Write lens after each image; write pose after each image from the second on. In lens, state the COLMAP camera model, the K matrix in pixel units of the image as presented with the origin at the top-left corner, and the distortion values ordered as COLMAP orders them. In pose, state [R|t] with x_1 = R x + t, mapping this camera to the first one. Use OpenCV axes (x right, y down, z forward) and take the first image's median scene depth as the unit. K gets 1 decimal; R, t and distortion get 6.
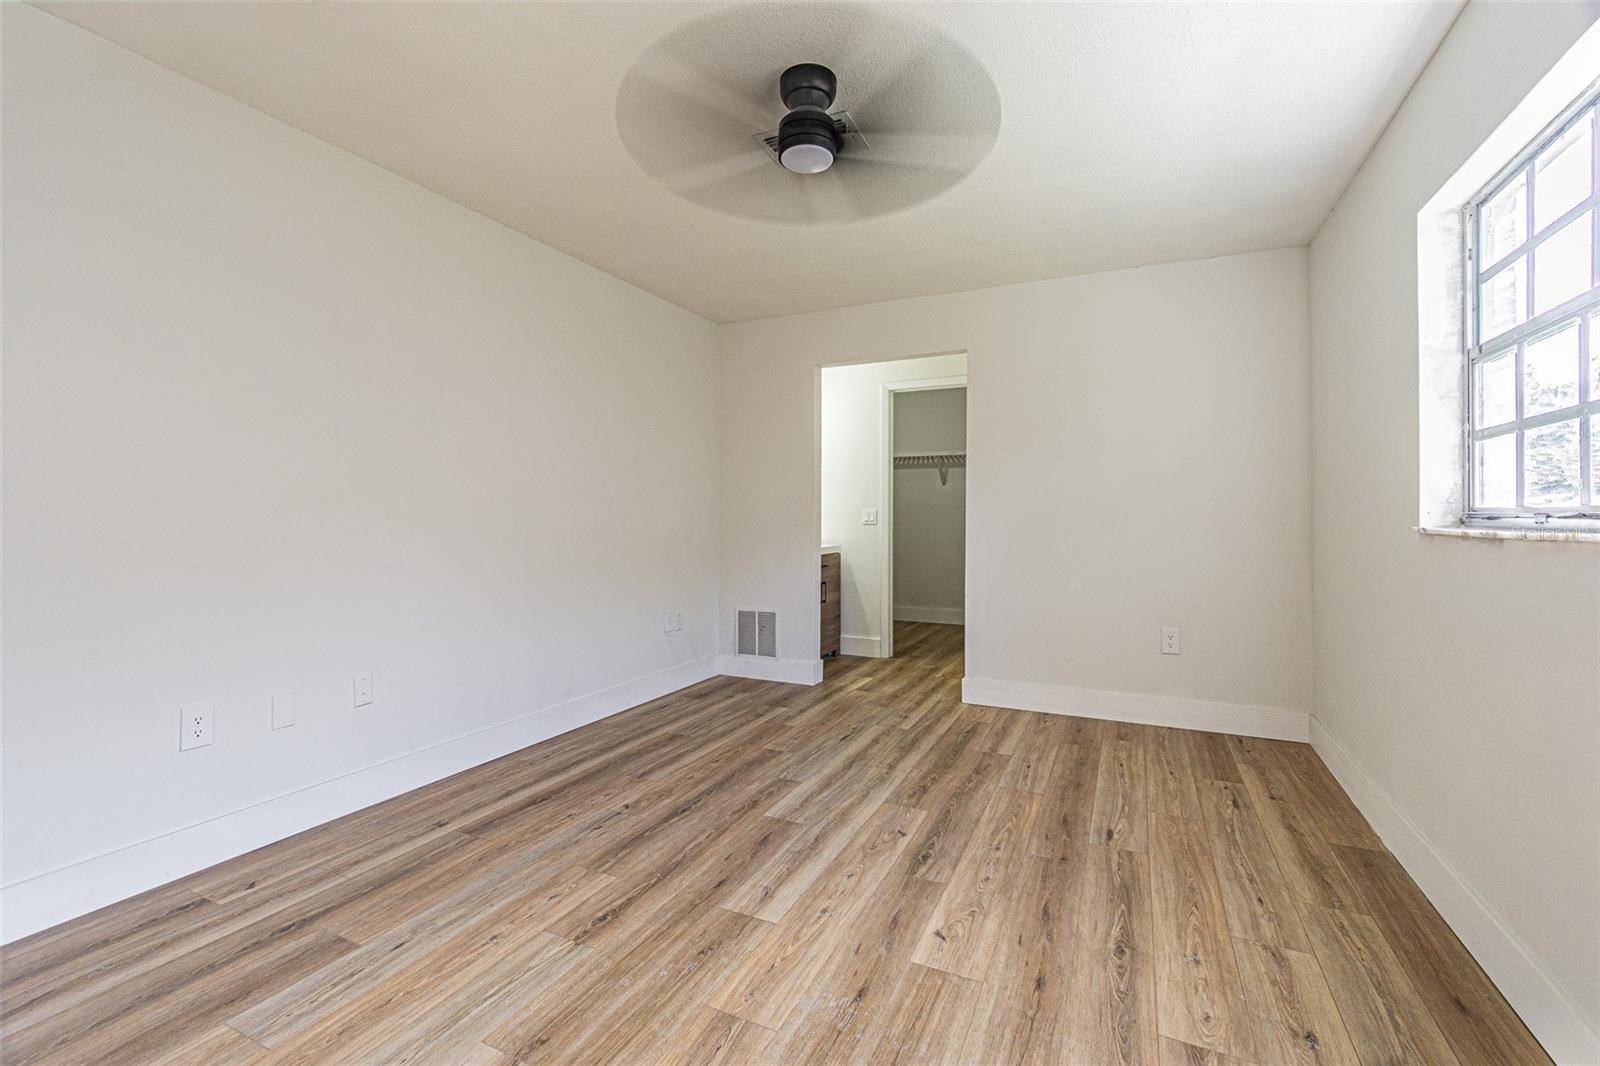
lens RADIAL K [[690.0, 0, 804.0], [0, 690.0, 522.4], [0, 0, 1]] dist [-0.003835, 0.001335]
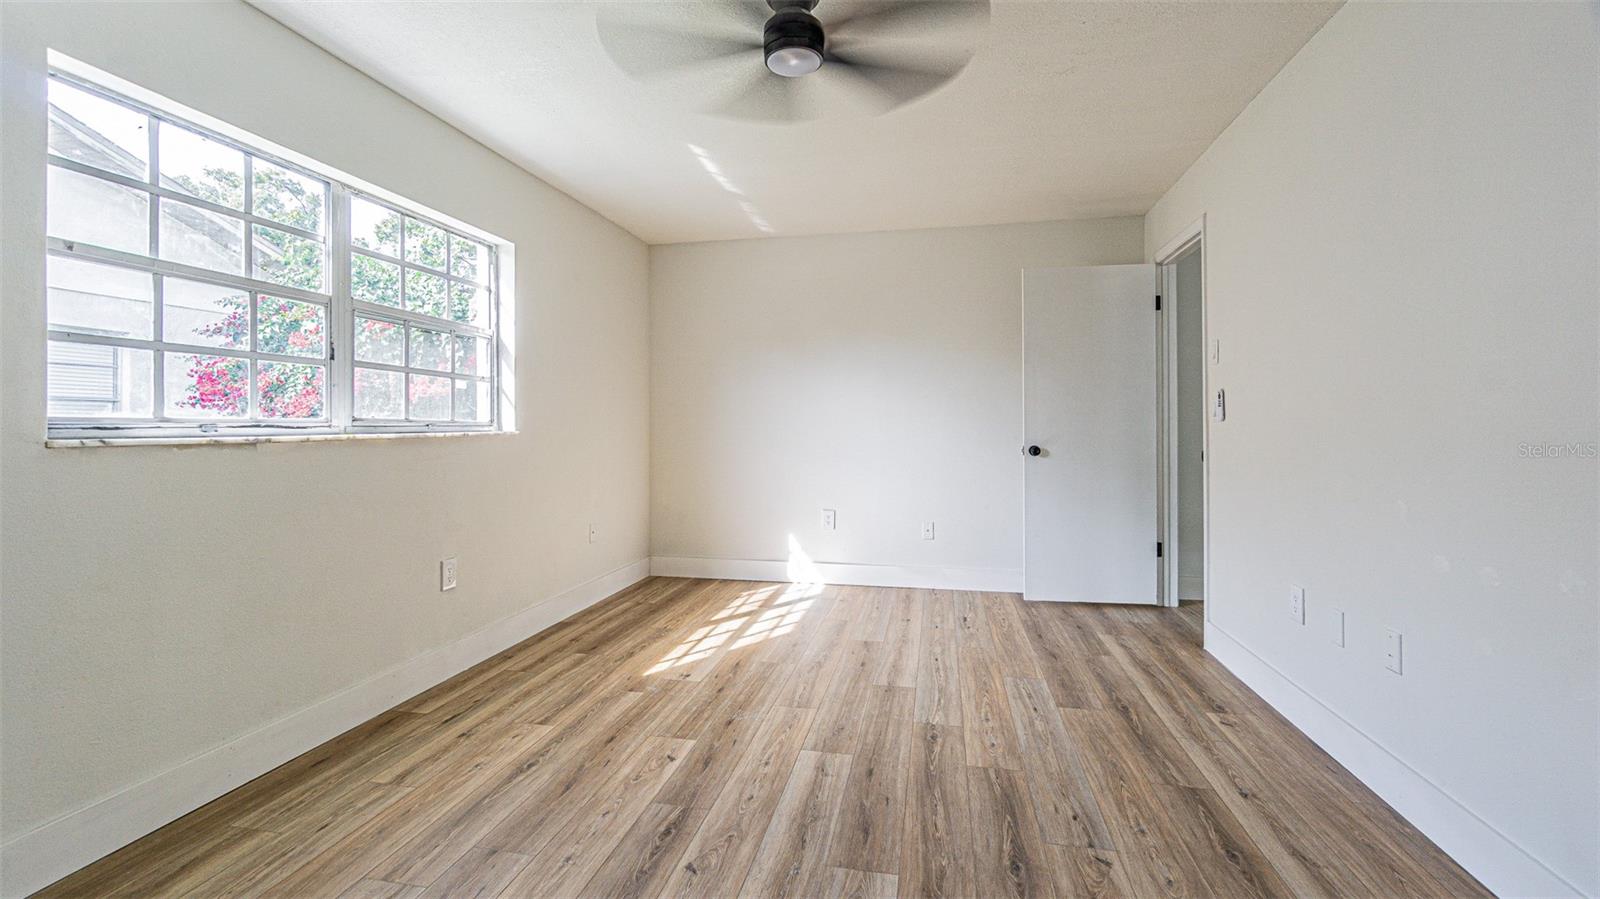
lens RADIAL K [[684.8, 0, 804.7], [0, 684.8, 434.8], [0, 0, 1]] dist [-0.008516, 0.000193]
pose [[-0.969313, 0.003196, -0.245807, 0.238732], [-0.002172, 0.999765, 0.021564, -0.019251], [0.245818, 0.021436, -0.969079, 2.028619]]
